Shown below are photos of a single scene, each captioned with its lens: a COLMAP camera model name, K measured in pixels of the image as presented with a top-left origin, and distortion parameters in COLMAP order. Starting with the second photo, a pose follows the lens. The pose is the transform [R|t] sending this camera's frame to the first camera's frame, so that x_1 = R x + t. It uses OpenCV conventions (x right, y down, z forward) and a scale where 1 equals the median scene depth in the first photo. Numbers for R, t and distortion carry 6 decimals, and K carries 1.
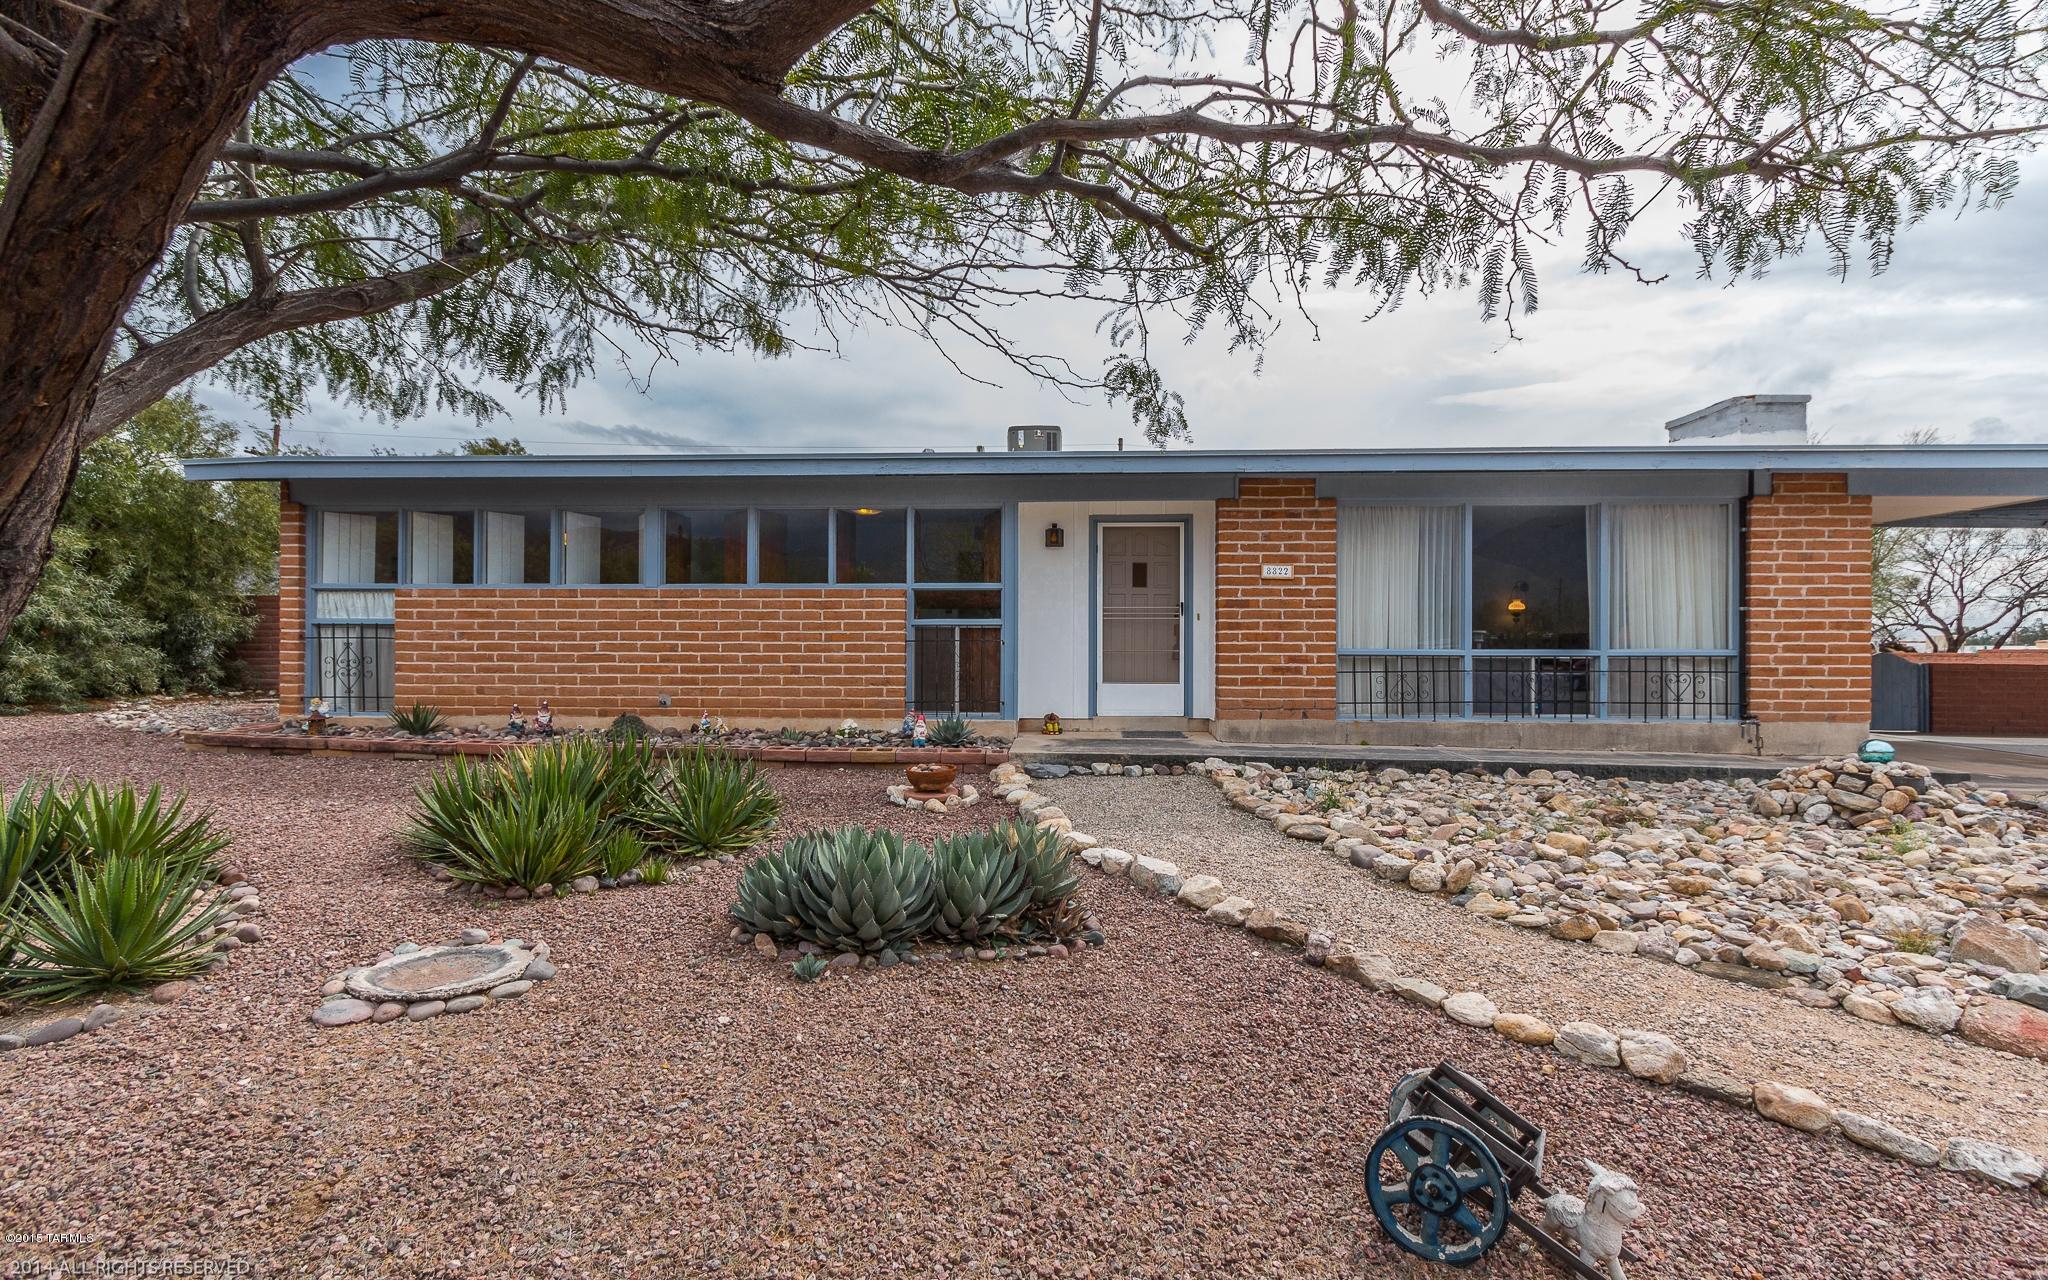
lens RADIAL K [[968.4, 0, 1006.6], [0, 968.4, 638.2], [0, 0, 1]] dist [-0.002077, 0.001014]
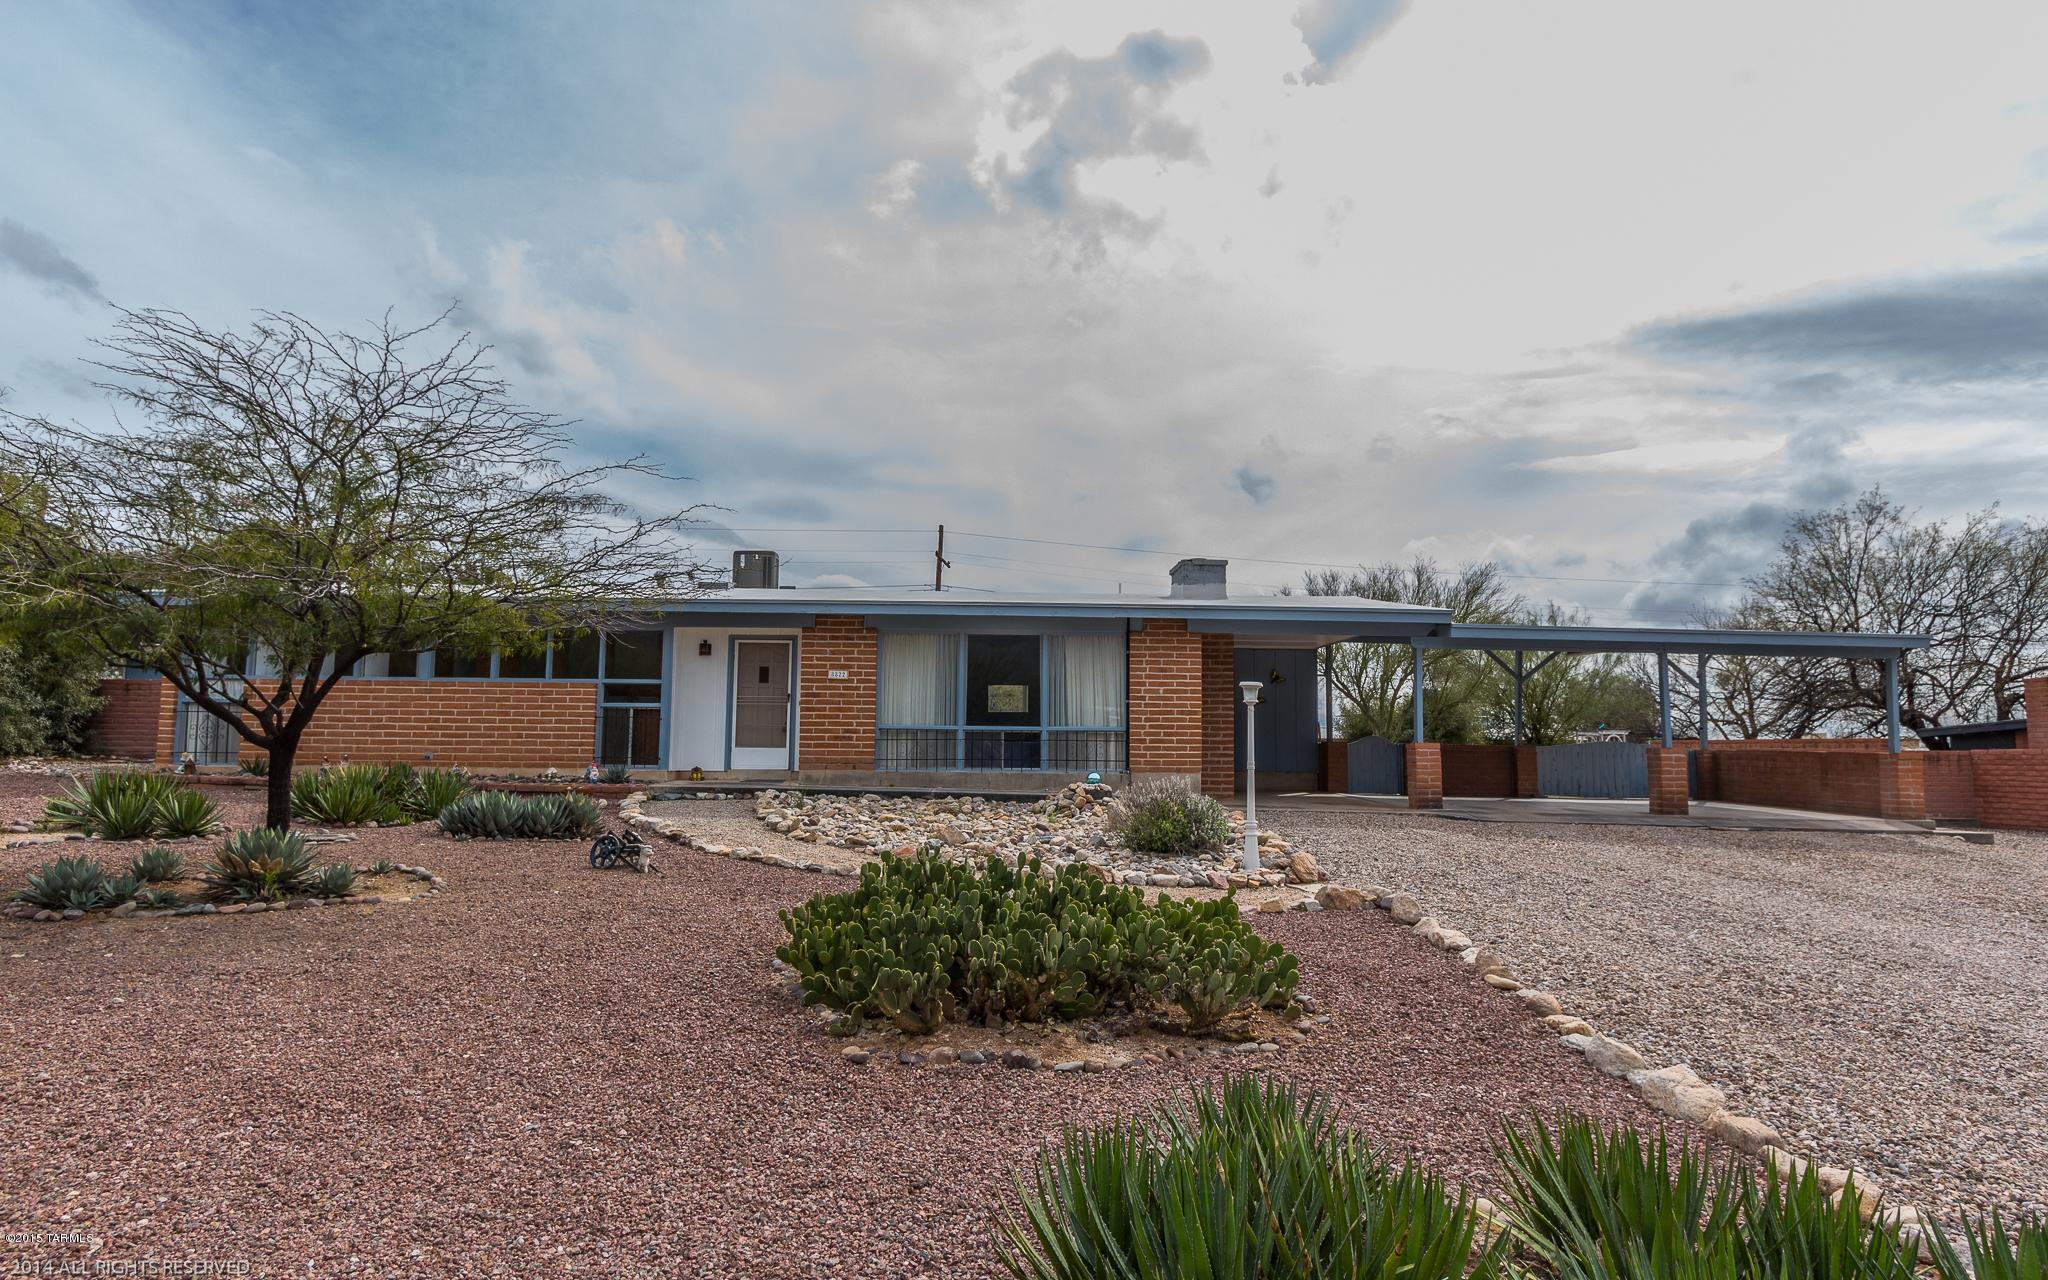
lens RADIAL K [[1142.0, 0, 977.0], [0, 1142.0, 643.3], [0, 0, 1]] dist [0.013055, -0.005586]
pose [[0.997224, 0.014035, 0.073119, 0.362111], [-0.008505, 0.997118, -0.075393, 0.017651], [-0.073967, 0.074562, 0.994469, -0.841588]]
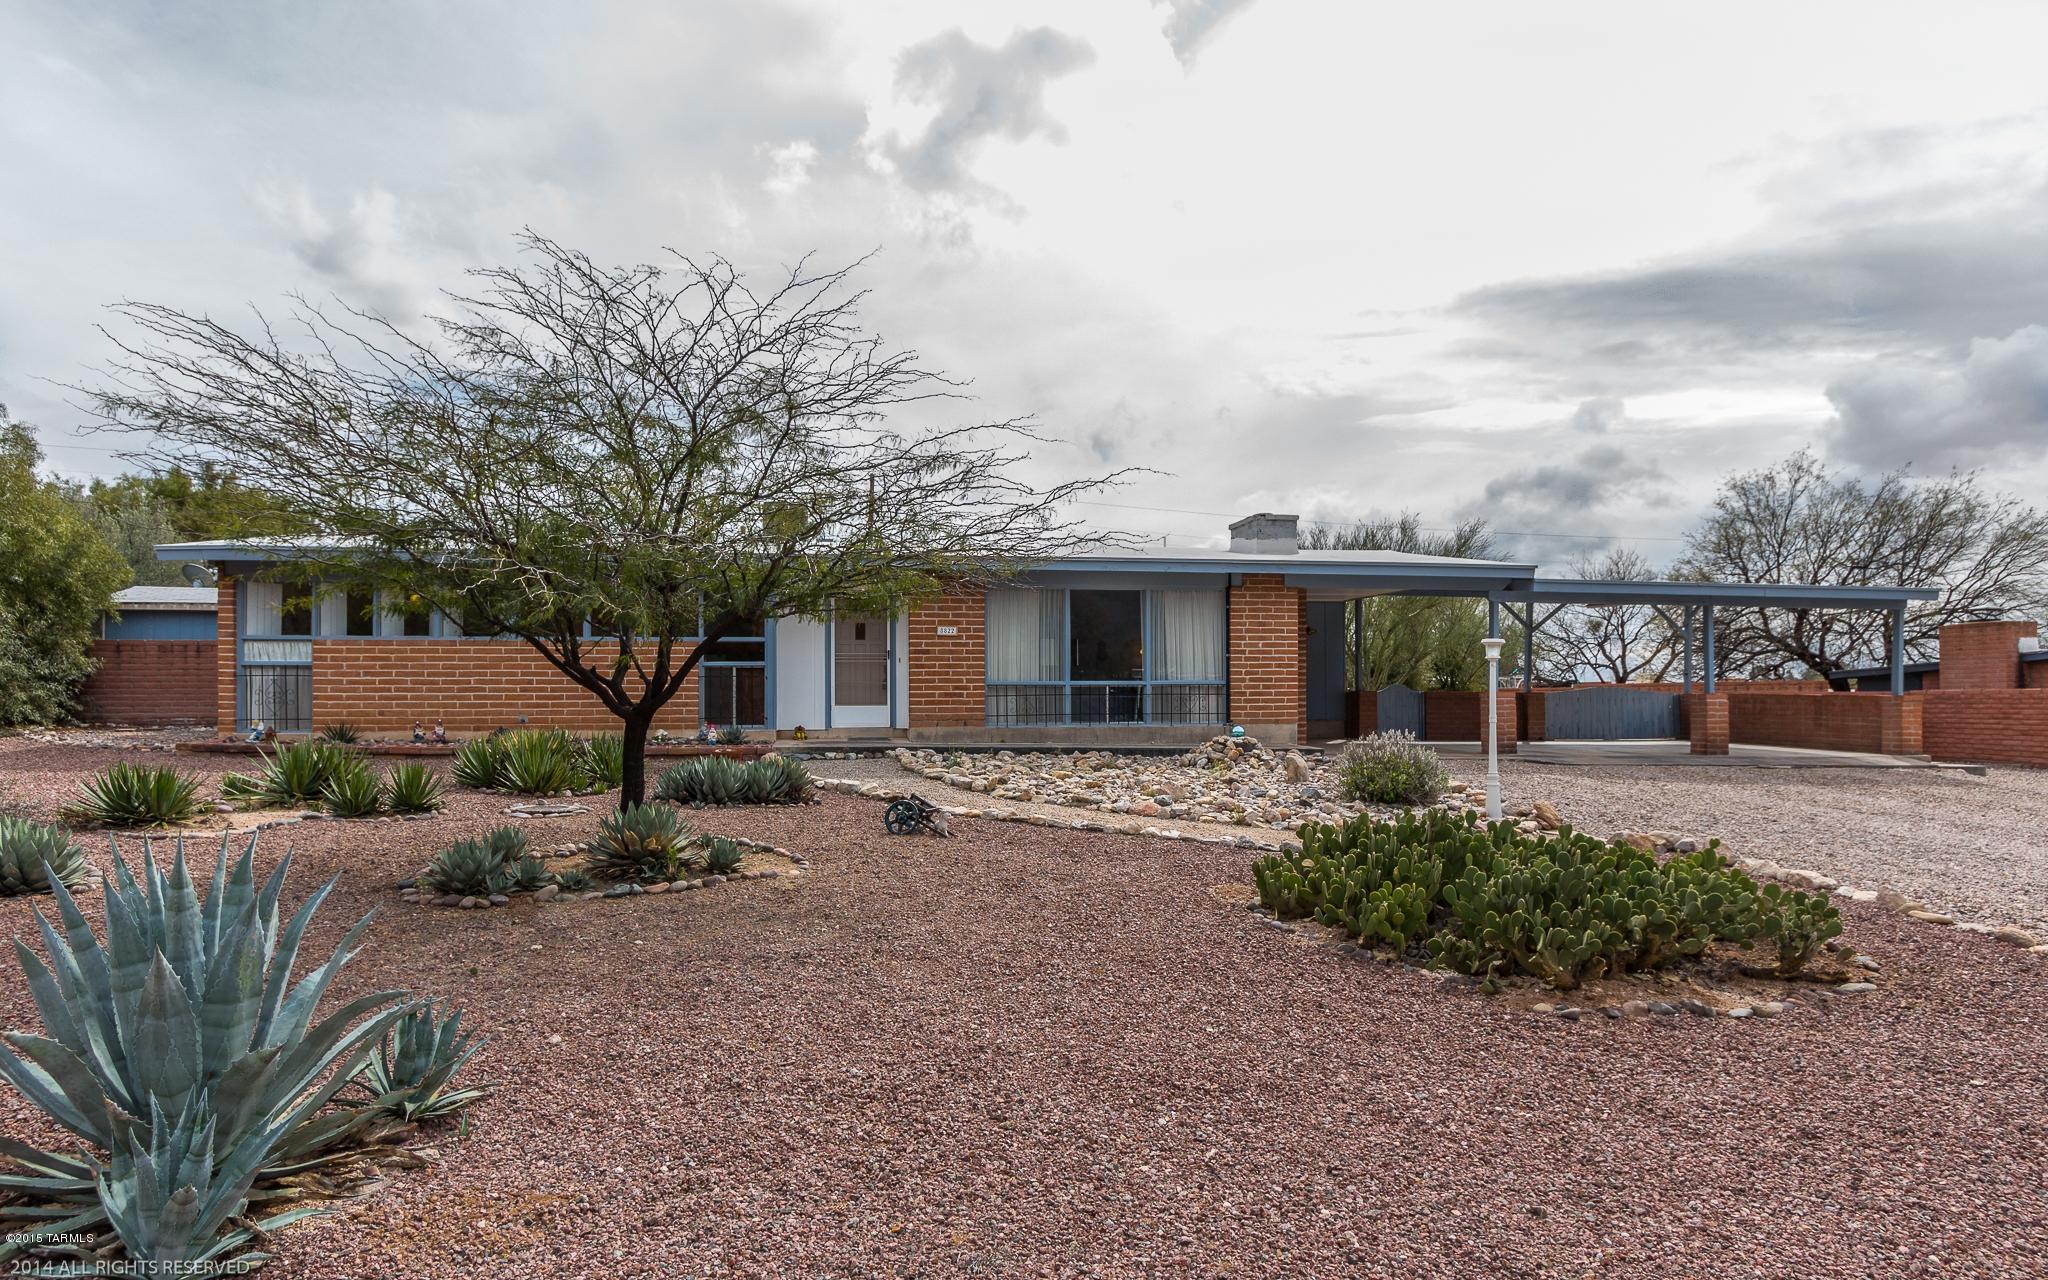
lens RADIAL K [[1142.0, 0, 977.1], [0, 1142.0, 641.8], [0, 0, 1]] dist [0.013055, -0.005586]
pose [[0.980172, 0.003401, 0.198118, -0.034304], [0.003289, 0.999436, -0.033425, 0.009543], [-0.198120, 0.033414, 0.979608, -0.781867]]
